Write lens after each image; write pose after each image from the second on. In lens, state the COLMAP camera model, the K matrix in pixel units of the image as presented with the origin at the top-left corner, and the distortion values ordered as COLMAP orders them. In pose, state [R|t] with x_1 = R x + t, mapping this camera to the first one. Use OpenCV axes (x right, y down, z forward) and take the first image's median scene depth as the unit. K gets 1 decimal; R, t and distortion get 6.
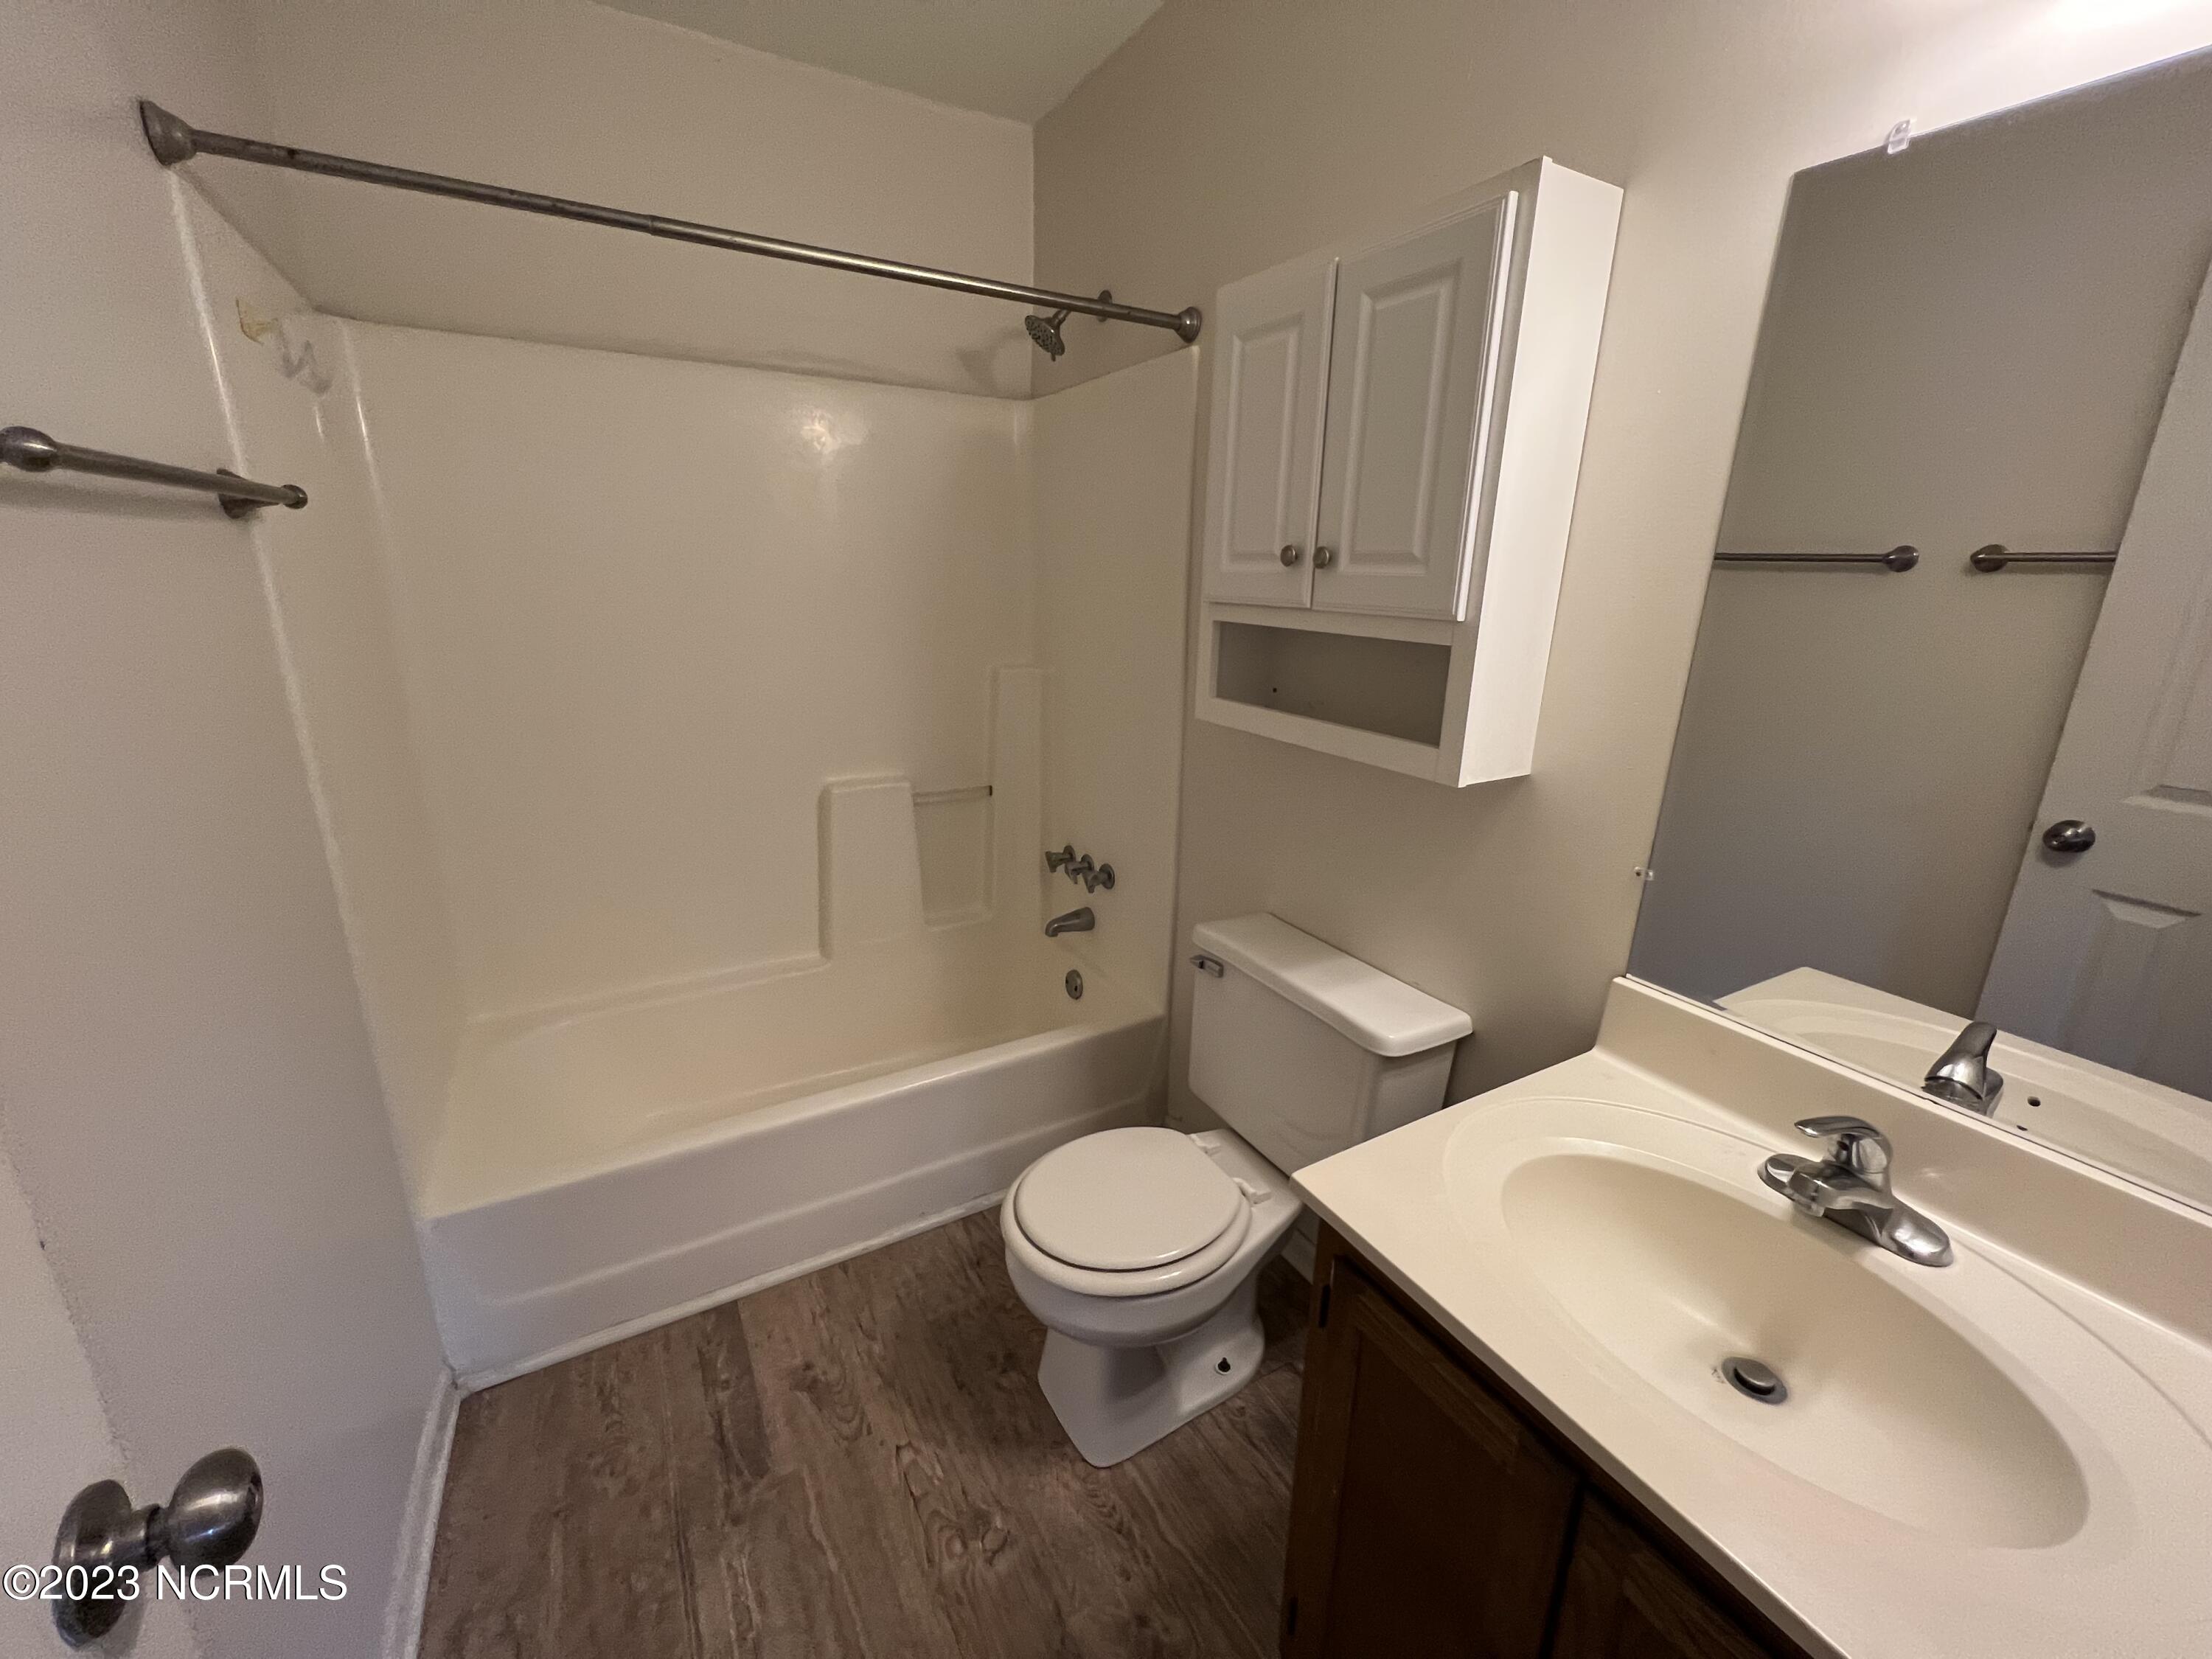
lens RADIAL K [[890.1, 0, 1103.9], [0, 890.1, 822.2], [0, 0, 1]] dist [-0.001992, -0.000365]
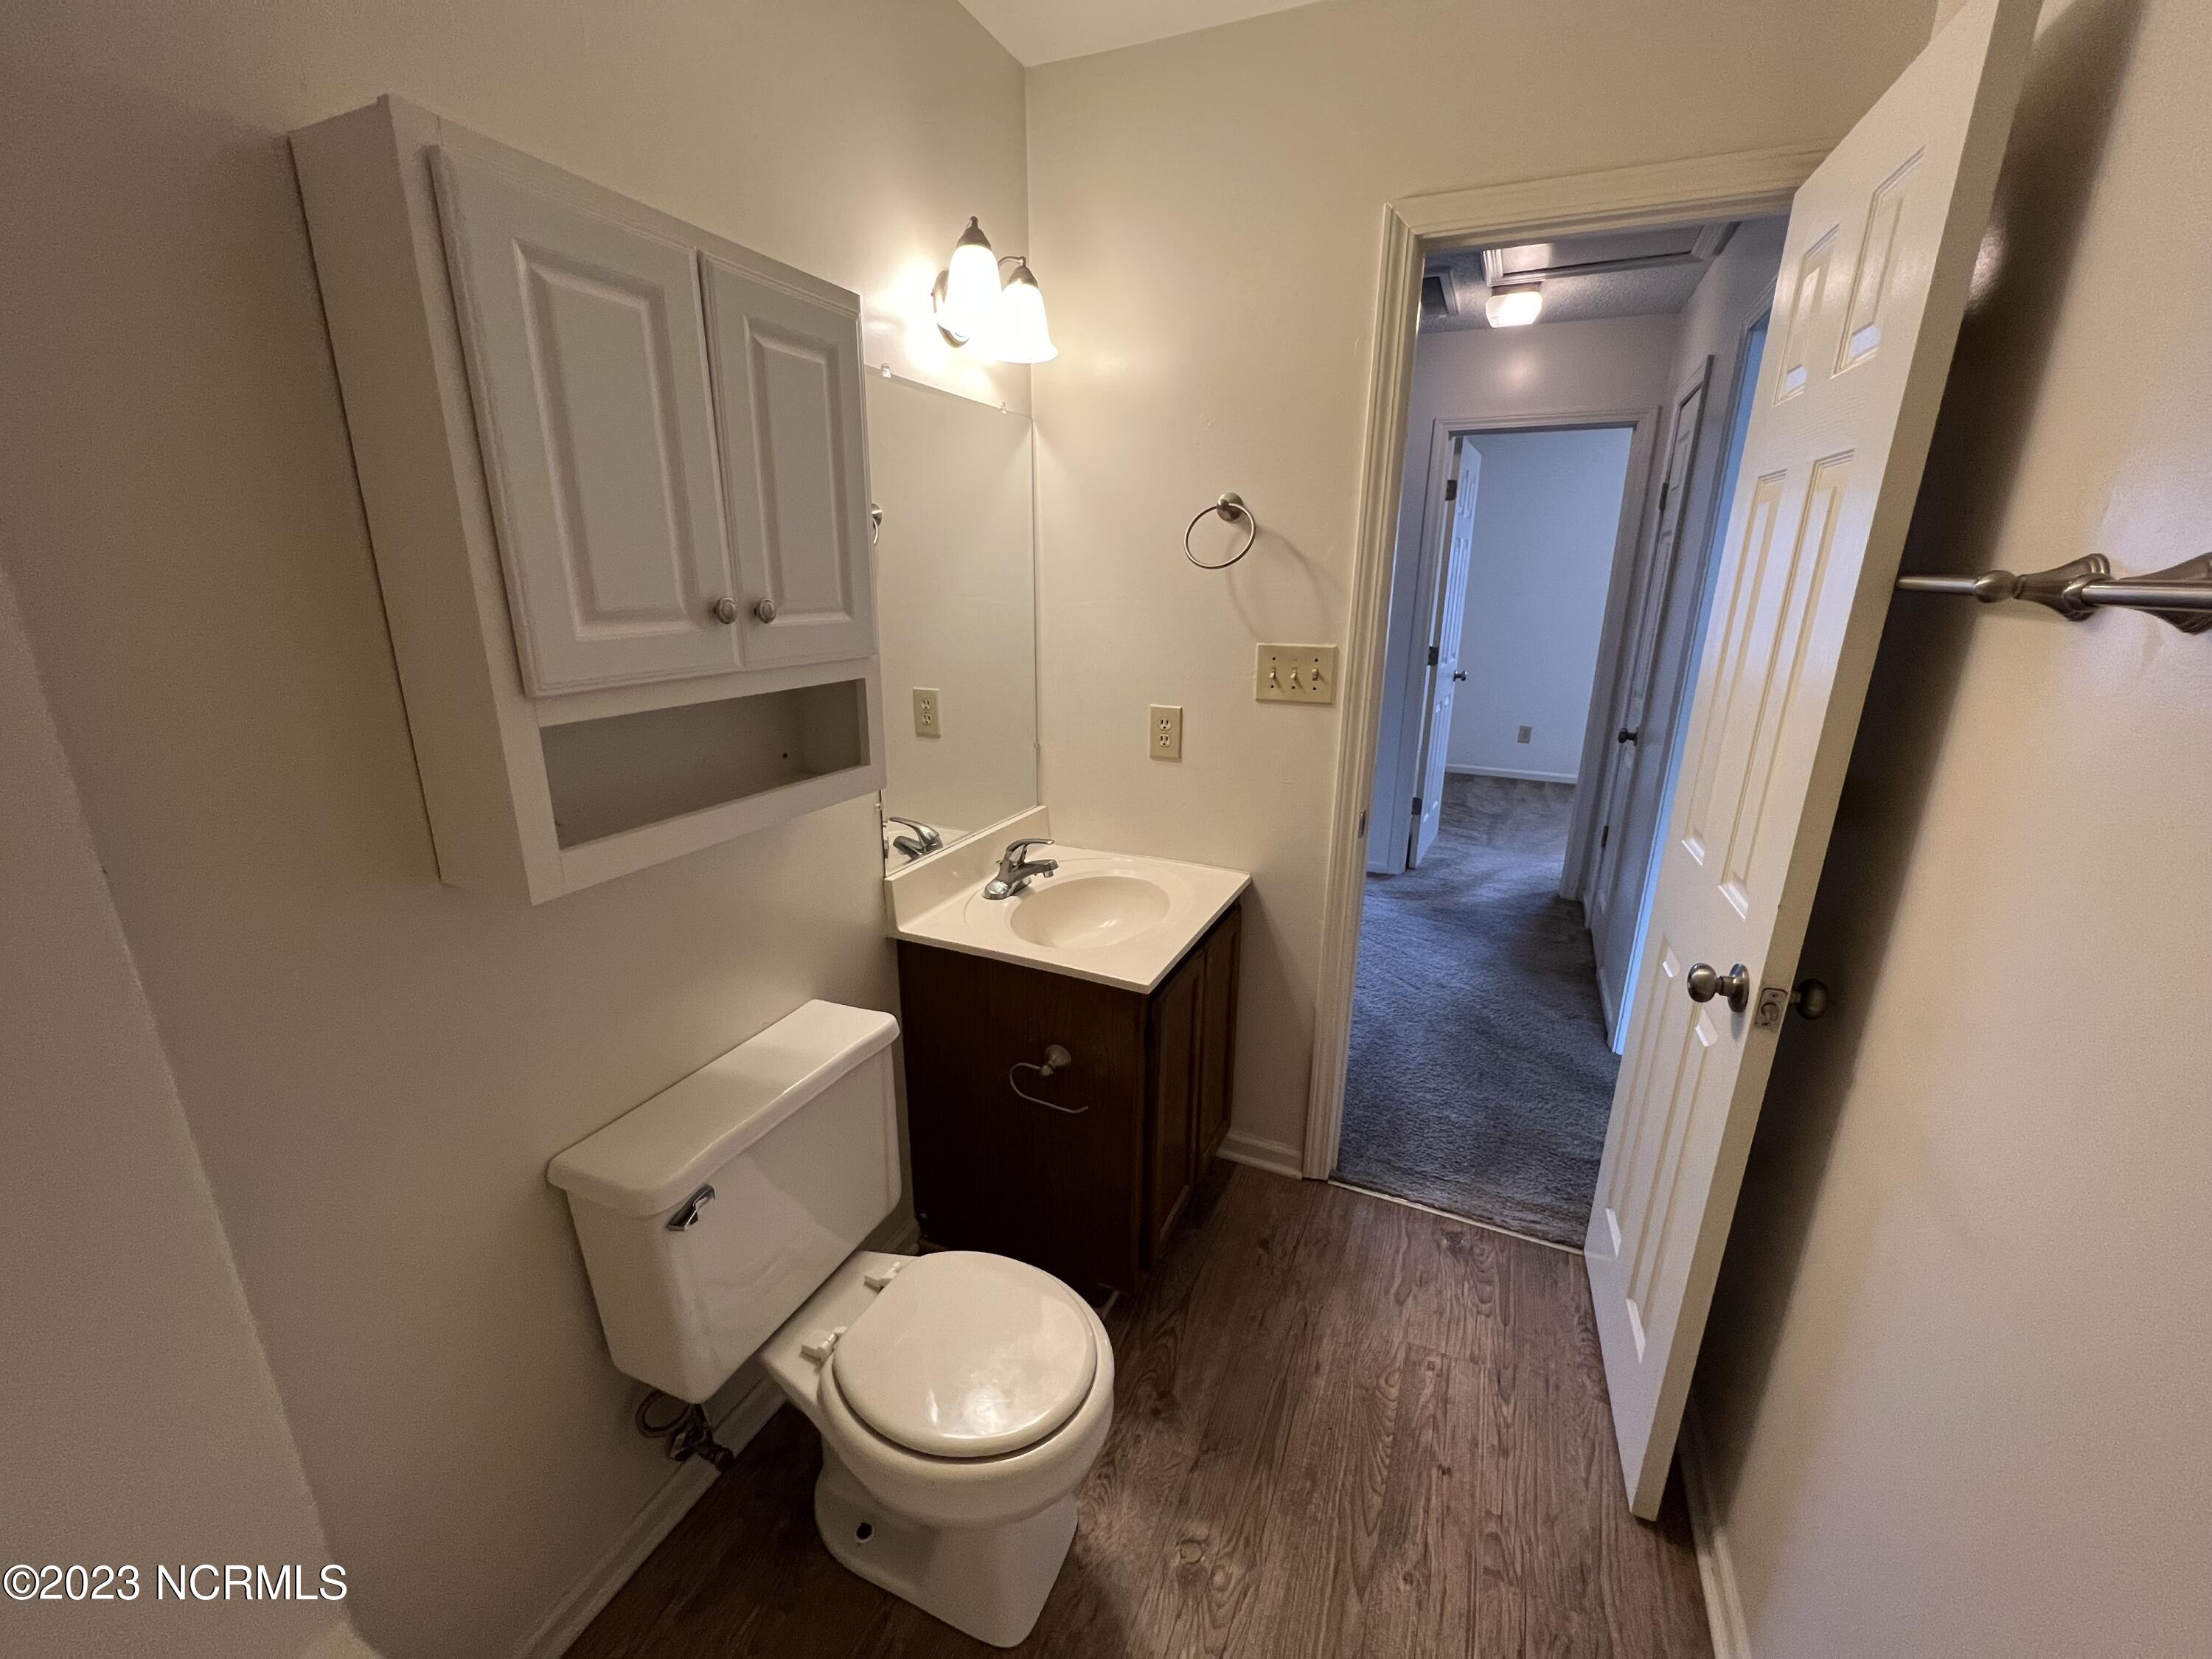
lens RADIAL K [[890.1, 0, 1103.9], [0, 890.1, 822.2], [0, 0, 1]] dist [-0.001992, -0.000365]
pose [[-0.584614, -0.246970, 0.772808, -0.665543], [0.207704, 0.875238, 0.436827, -0.424649], [-0.784274, 0.415890, -0.460380, 1.217105]]
